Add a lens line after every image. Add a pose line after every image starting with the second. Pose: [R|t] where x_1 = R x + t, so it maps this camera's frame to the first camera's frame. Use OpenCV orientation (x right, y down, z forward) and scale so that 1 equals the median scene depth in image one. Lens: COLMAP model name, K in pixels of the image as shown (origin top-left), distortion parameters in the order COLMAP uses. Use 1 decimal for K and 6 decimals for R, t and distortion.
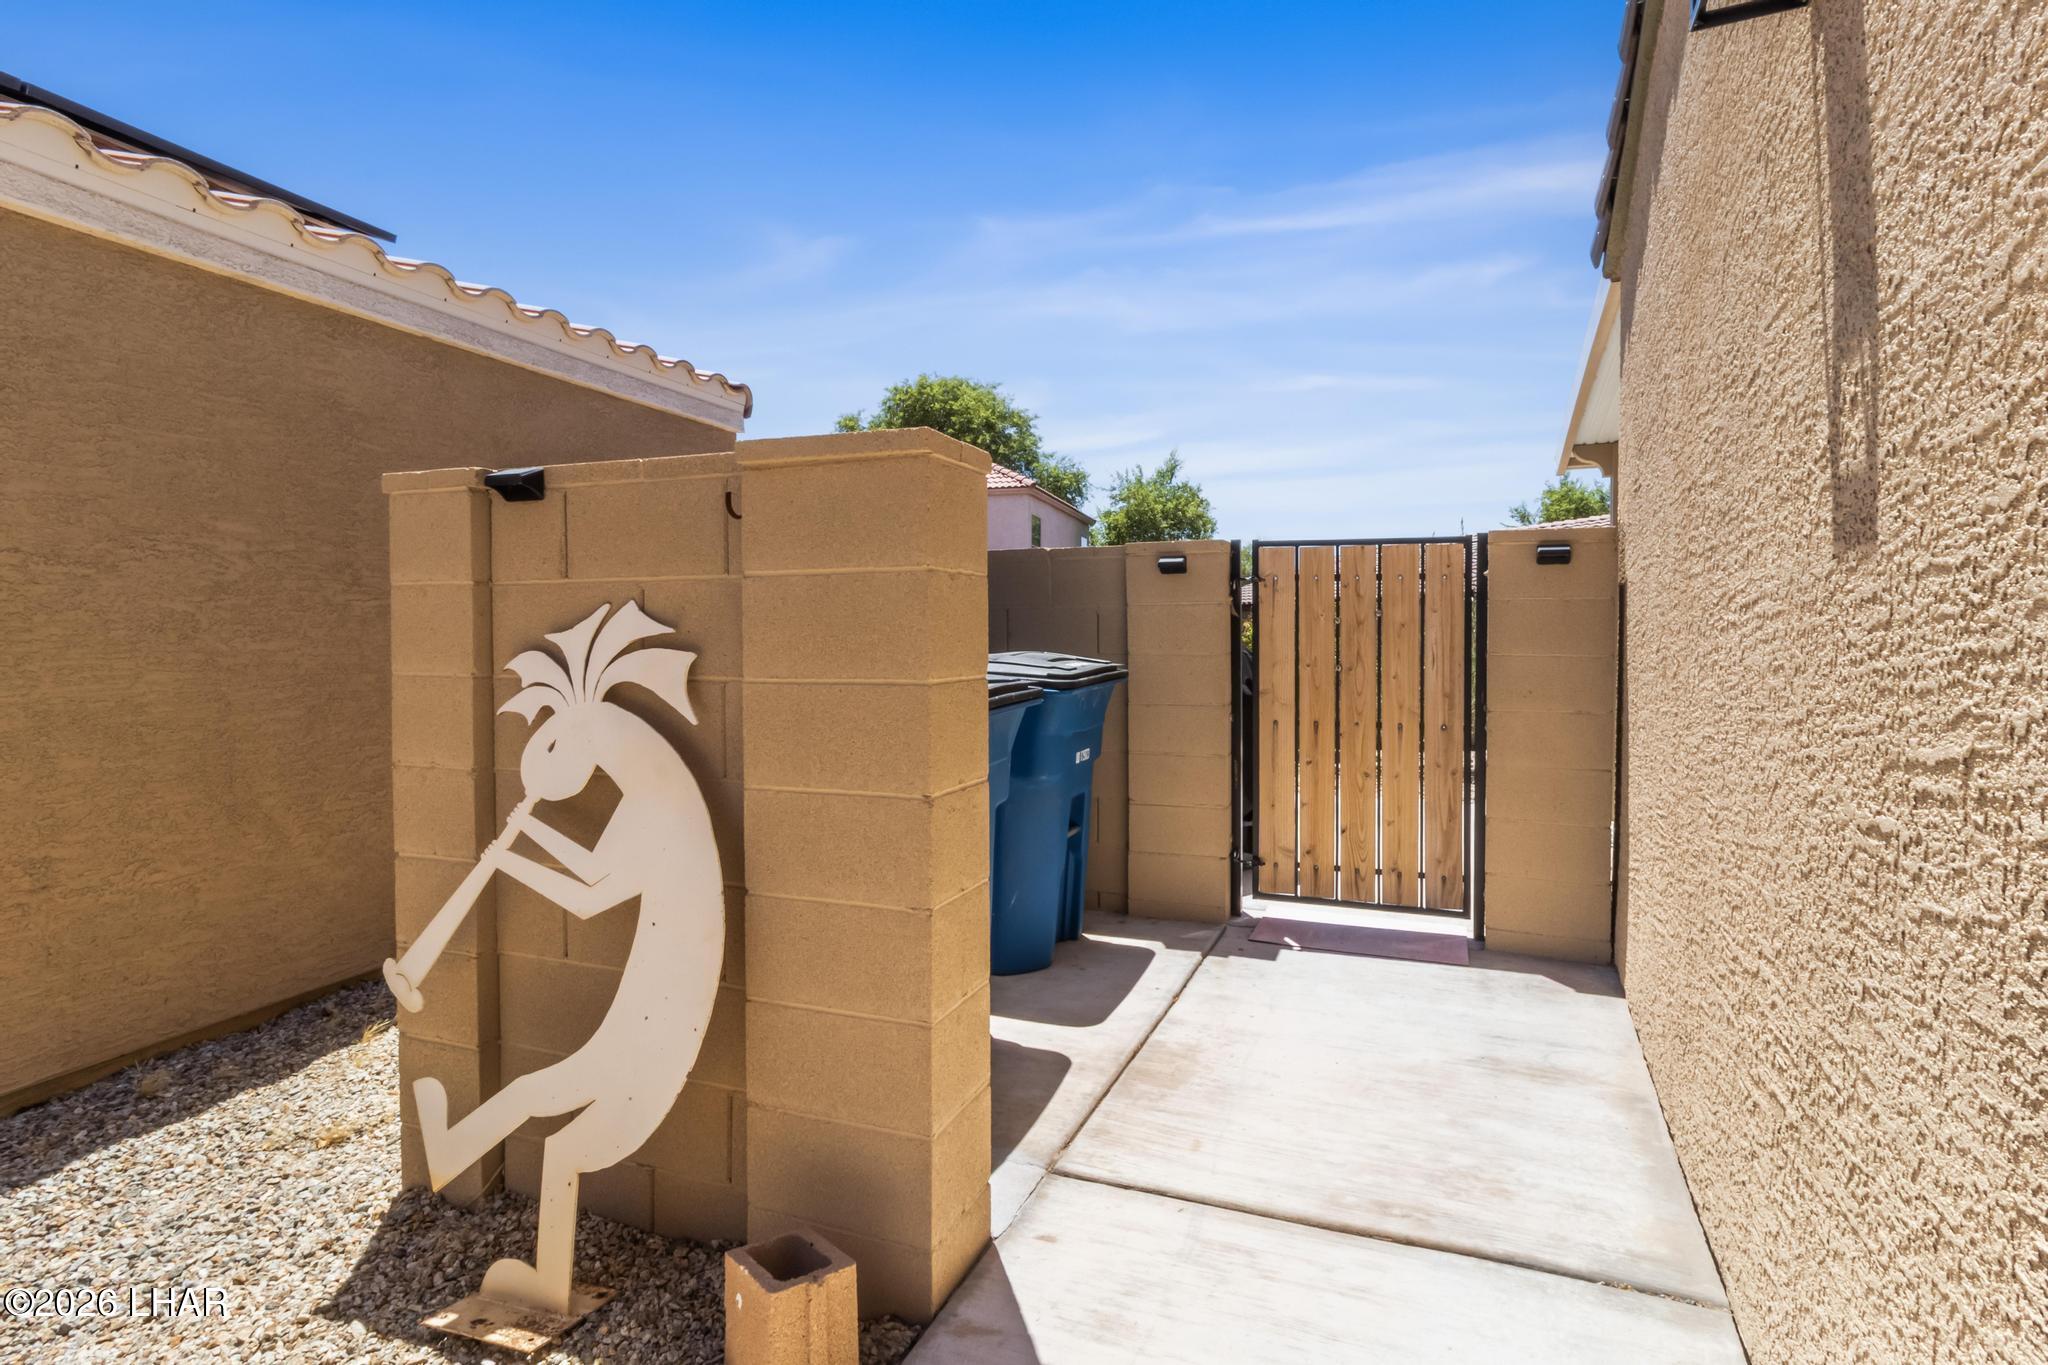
lens RADIAL K [[980.1, 0, 1022.9], [0, 980.1, 659.2], [0, 0, 1]] dist [-0.001657, -0.000184]
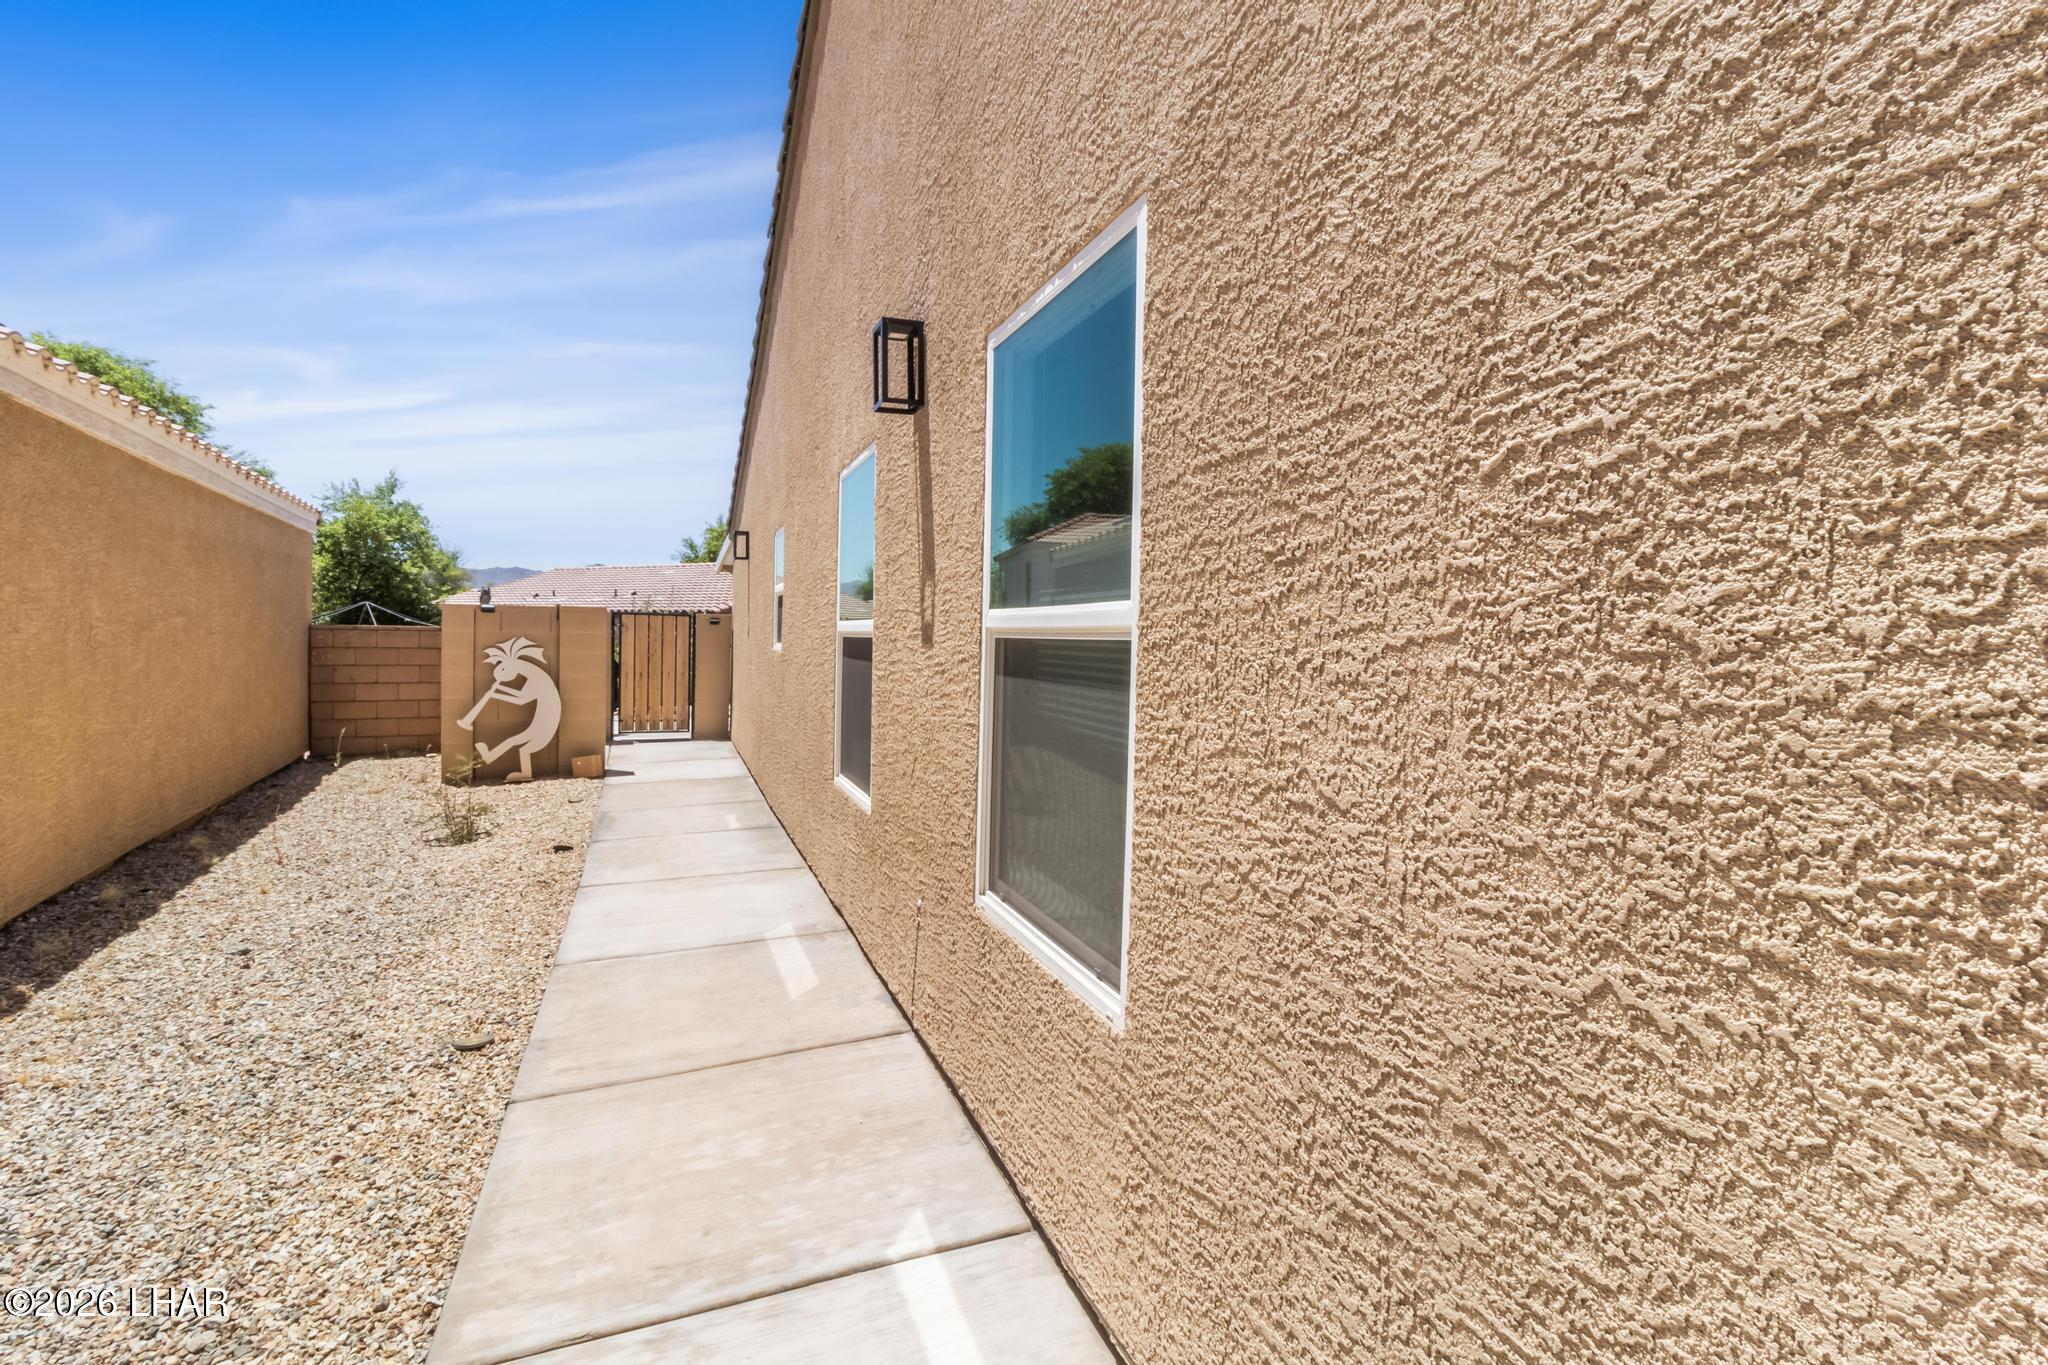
lens RADIAL K [[980.1, 0, 1022.9], [0, 980.1, 659.2], [0, 0, 1]] dist [-0.001657, -0.000184]
pose [[0.698690, -0.005868, 0.715400, -1.944739], [0.009484, 0.999954, -0.001060, 0.067598], [-0.715362, 0.007525, 0.698714, -3.652764]]
